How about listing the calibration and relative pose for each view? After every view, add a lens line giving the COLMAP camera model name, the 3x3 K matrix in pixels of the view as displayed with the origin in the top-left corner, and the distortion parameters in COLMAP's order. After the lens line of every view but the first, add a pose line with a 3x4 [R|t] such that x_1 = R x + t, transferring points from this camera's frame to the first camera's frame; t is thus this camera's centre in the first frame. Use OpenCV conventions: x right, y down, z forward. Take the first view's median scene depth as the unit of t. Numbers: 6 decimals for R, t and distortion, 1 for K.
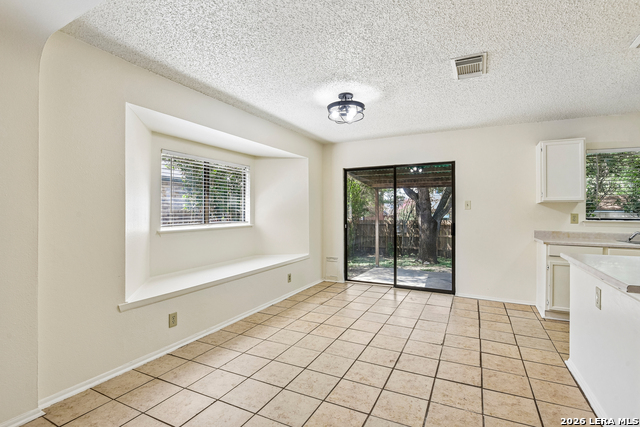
lens RADIAL K [[307.0, 0, 318.3], [0, 307.0, 213.1], [0, 0, 1]] dist [-0.011840, -0.003167]
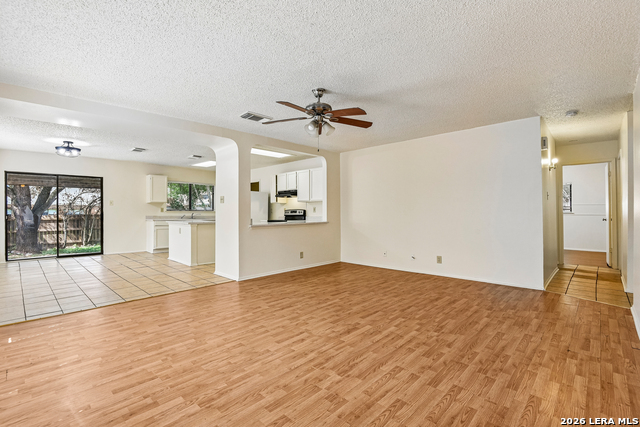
lens RADIAL K [[298.0, 0, 319.2], [0, 298.0, 209.8], [0, 0, 1]] dist [-0.006892, -0.005727]
pose [[0.289443, -0.004270, 0.957186, -0.983011], [0.000861, 0.999991, 0.004200, 0.009749], [-0.957195, -0.000391, 0.289444, -0.799113]]
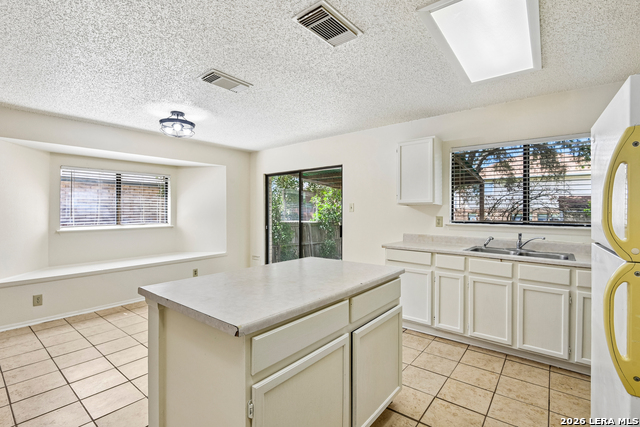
lens RADIAL K [[298.0, 0, 315.7], [0, 298.0, 212.2], [0, 0, 1]] dist [-0.006892, -0.005727]
pose [[0.978541, -0.003541, -0.206023, 0.685256], [0.002305, 0.999978, -0.006238, -0.005934], [0.206040, 0.005629, 0.978527, 0.024685]]
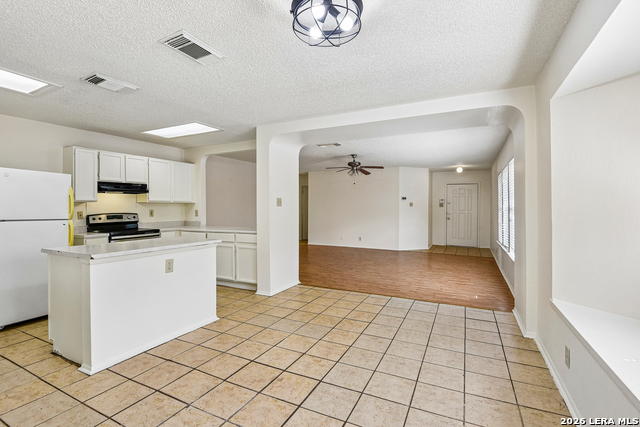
lens RADIAL K [[298.0, 0, 318.6], [0, 298.0, 207.1], [0, 0, 1]] dist [-0.006892, -0.005727]
pose [[-0.999945, -0.001622, -0.010398, 0.096056], [-0.001555, 0.999978, -0.006408, -0.004279], [0.010409, -0.006391, -0.999925, 1.272083]]
